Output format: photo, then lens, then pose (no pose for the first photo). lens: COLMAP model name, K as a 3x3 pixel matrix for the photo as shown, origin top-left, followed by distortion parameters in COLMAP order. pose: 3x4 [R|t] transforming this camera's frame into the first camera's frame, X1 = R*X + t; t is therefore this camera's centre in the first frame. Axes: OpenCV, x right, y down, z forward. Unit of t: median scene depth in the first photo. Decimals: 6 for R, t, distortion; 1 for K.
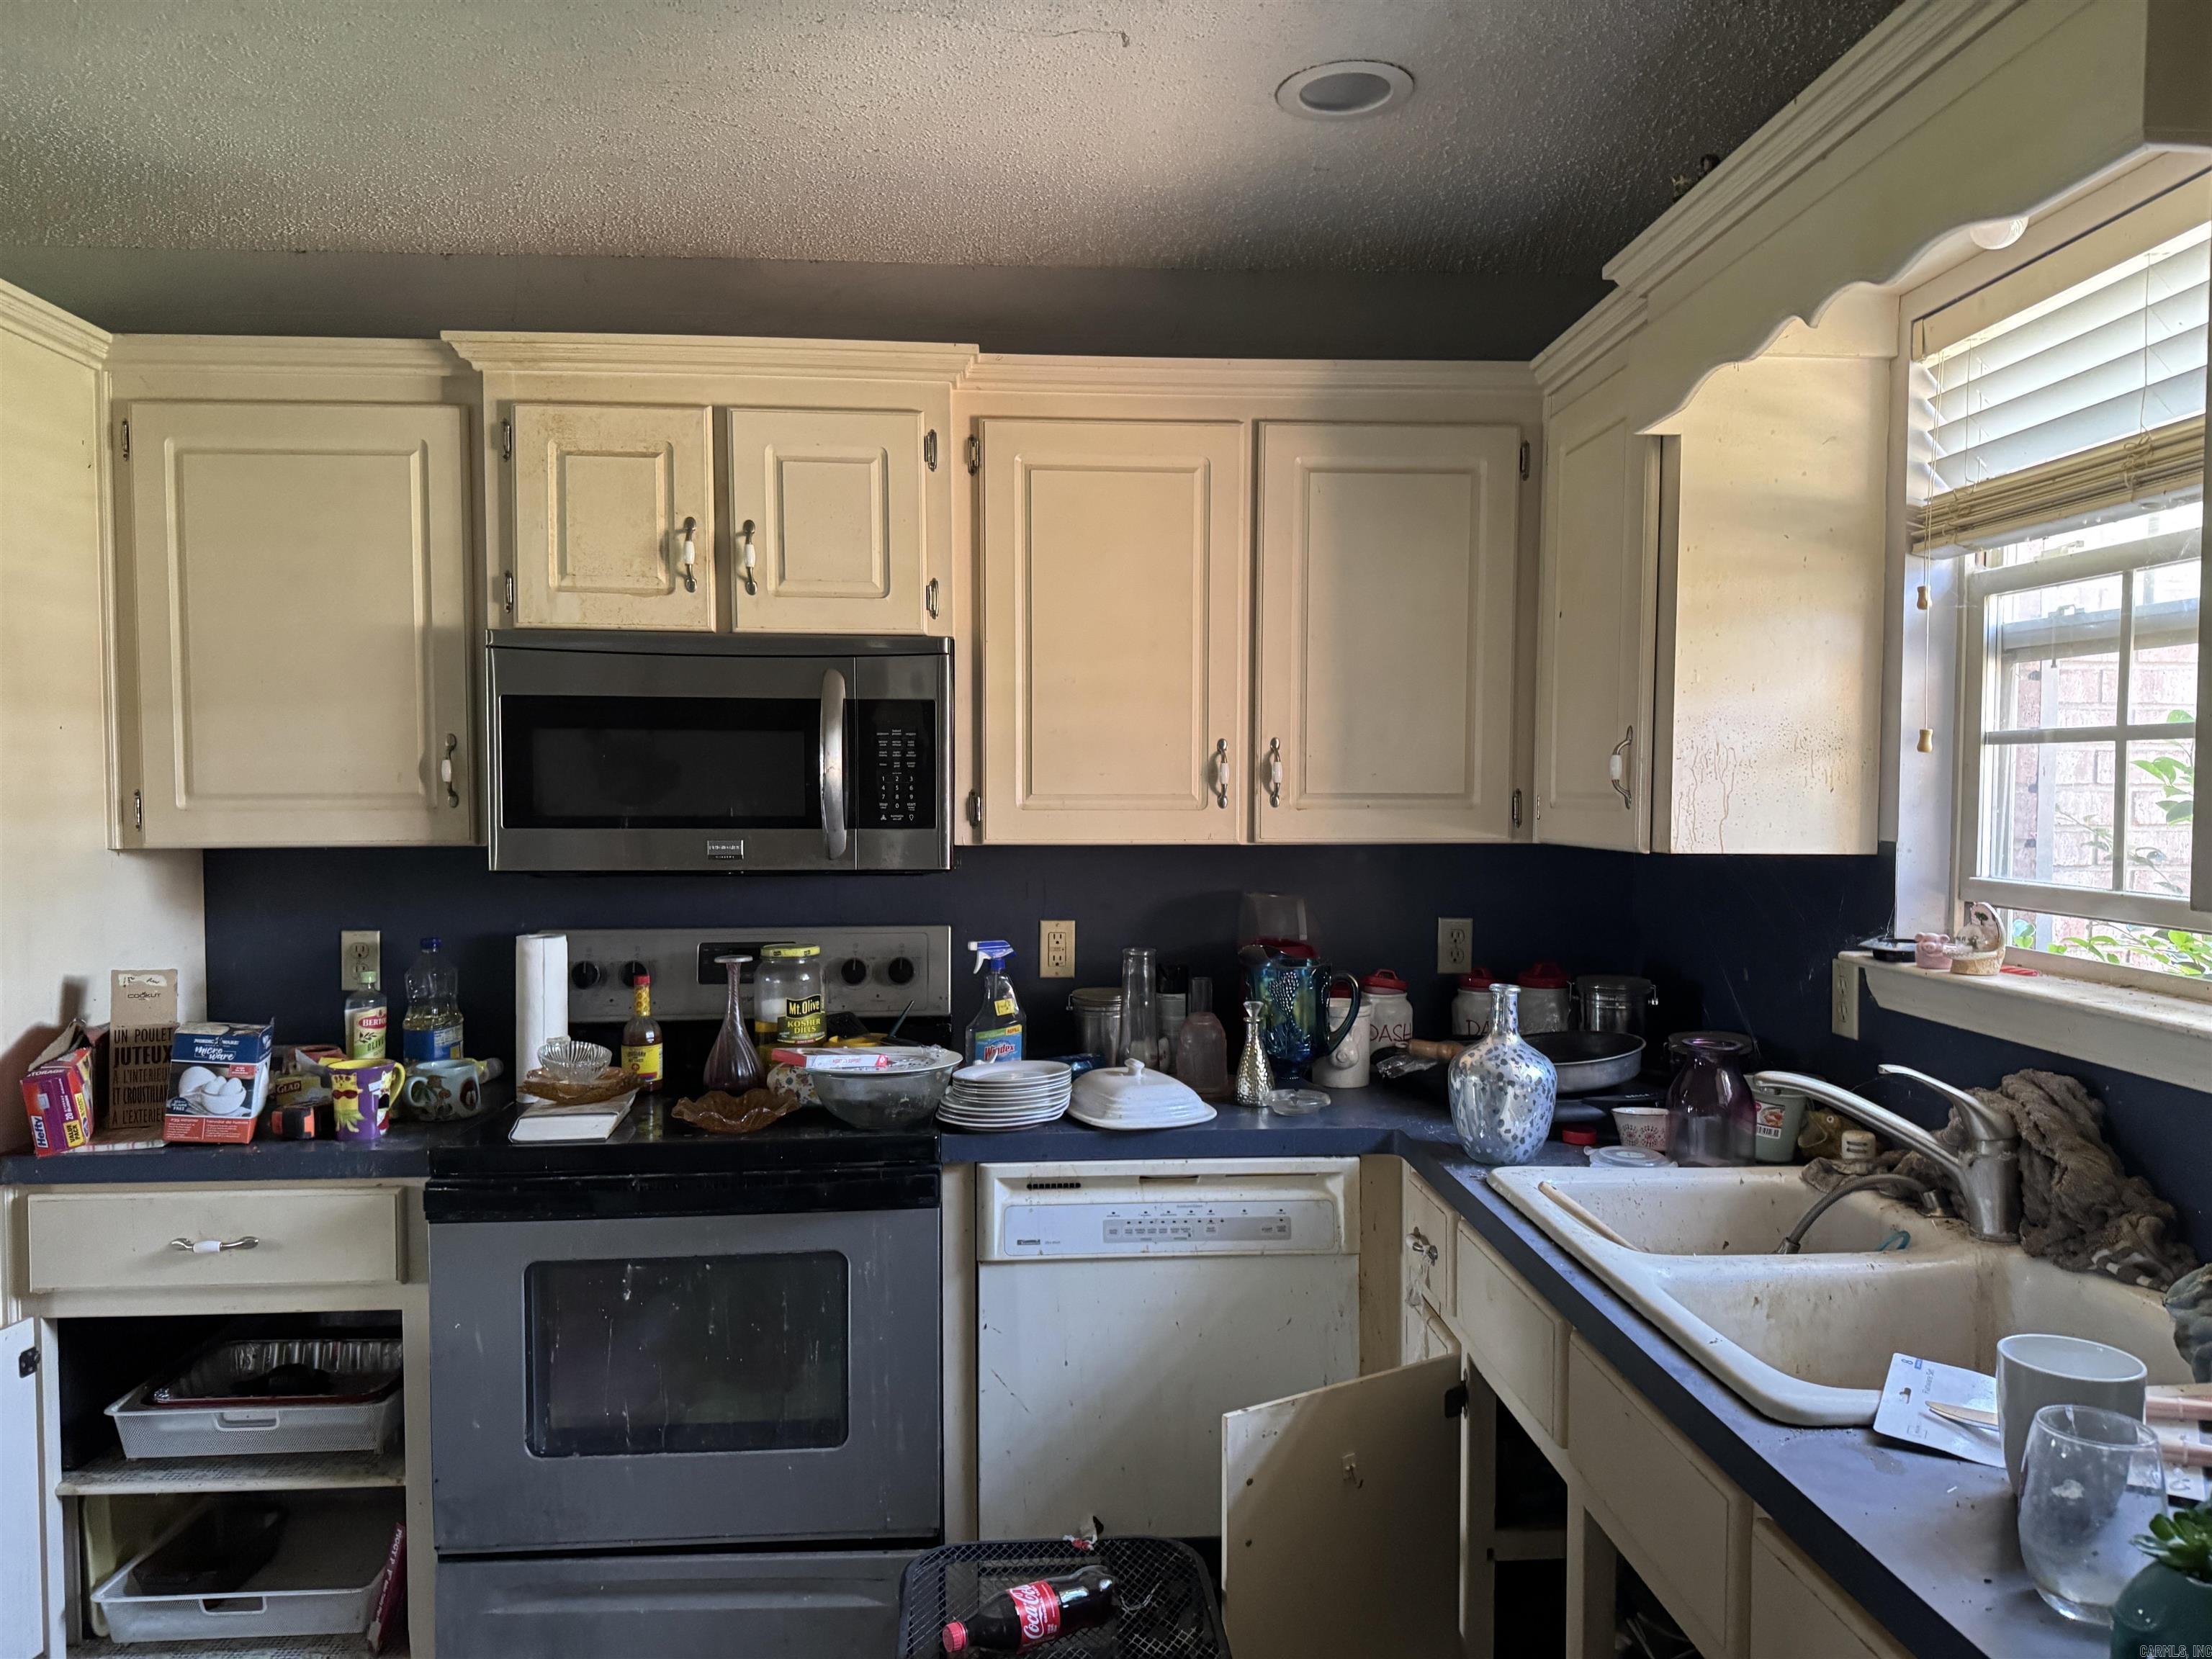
lens RADIAL K [[1547.5, 0, 1116.3], [0, 1547.5, 833.9], [0, 0, 1]] dist [0.088682, -0.117810]
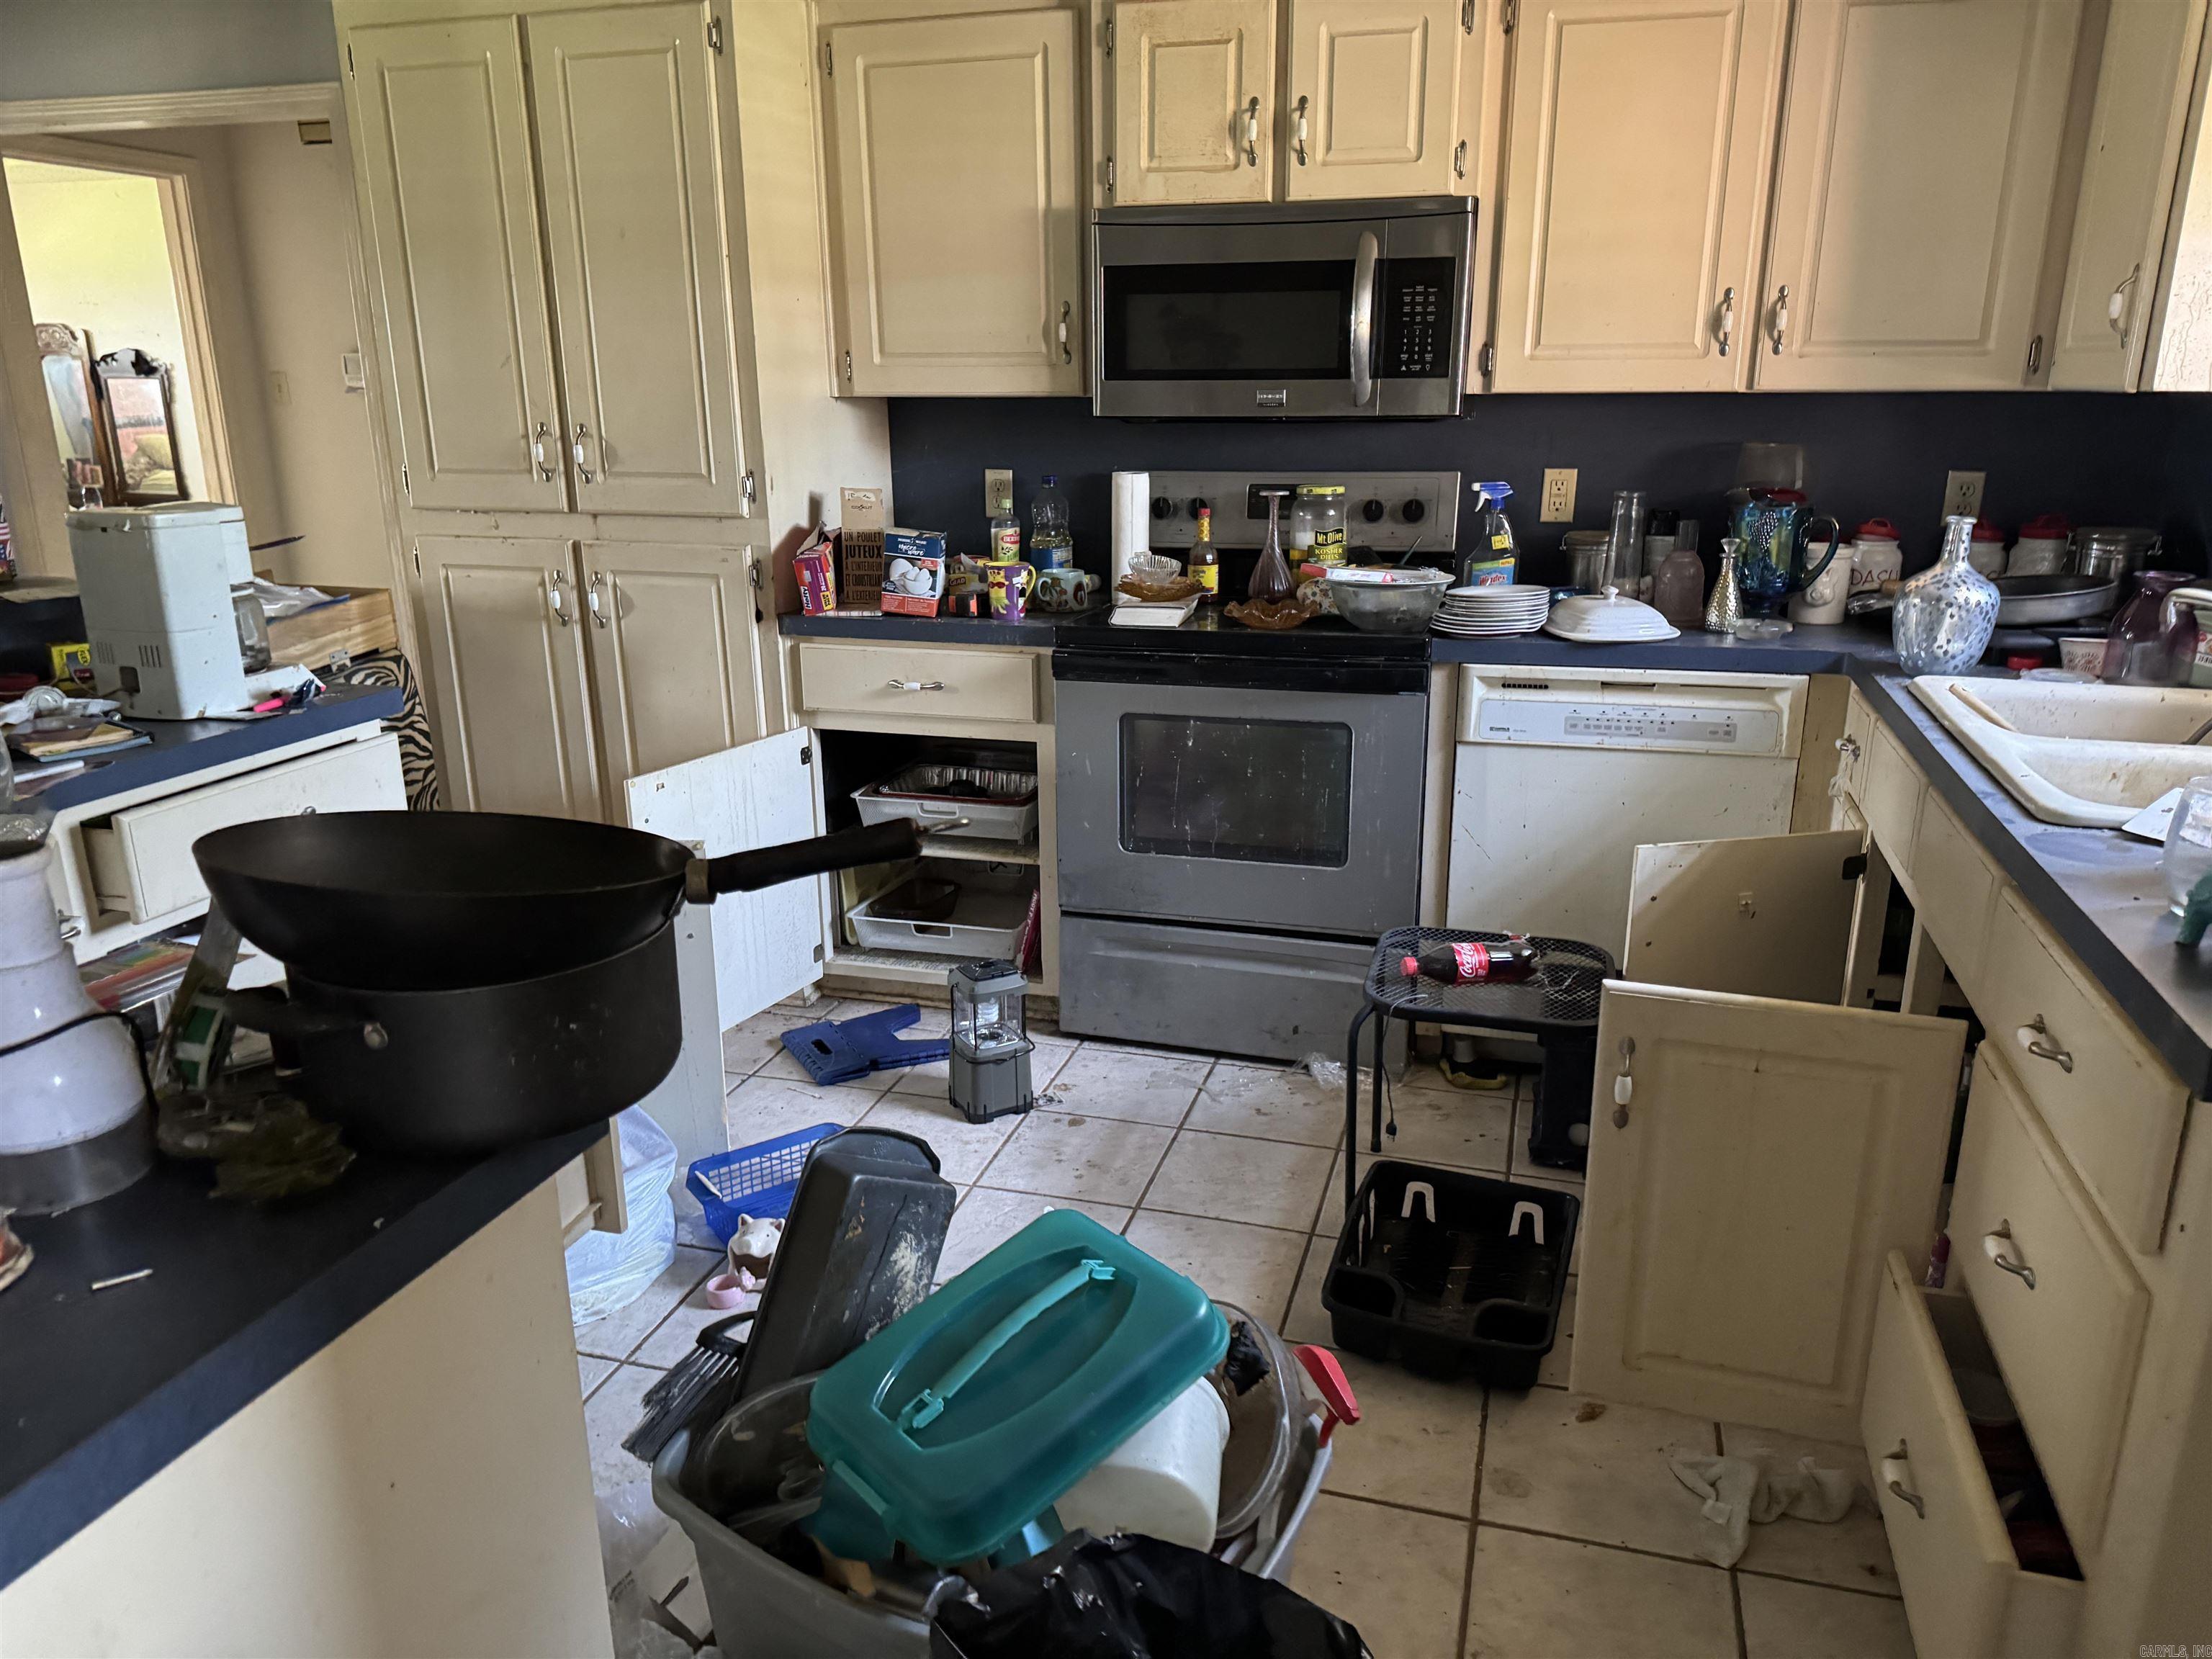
lens RADIAL K [[1539.2, 0, 1107.8], [0, 1539.2, 845.8], [0, 0, 1]] dist [0.105617, -0.153528]
pose [[0.937337, 0.097192, -0.334593, 0.069144], [-0.006814, 0.965236, 0.261292, 0.032548], [0.348356, -0.242639, 0.905414, -0.230792]]
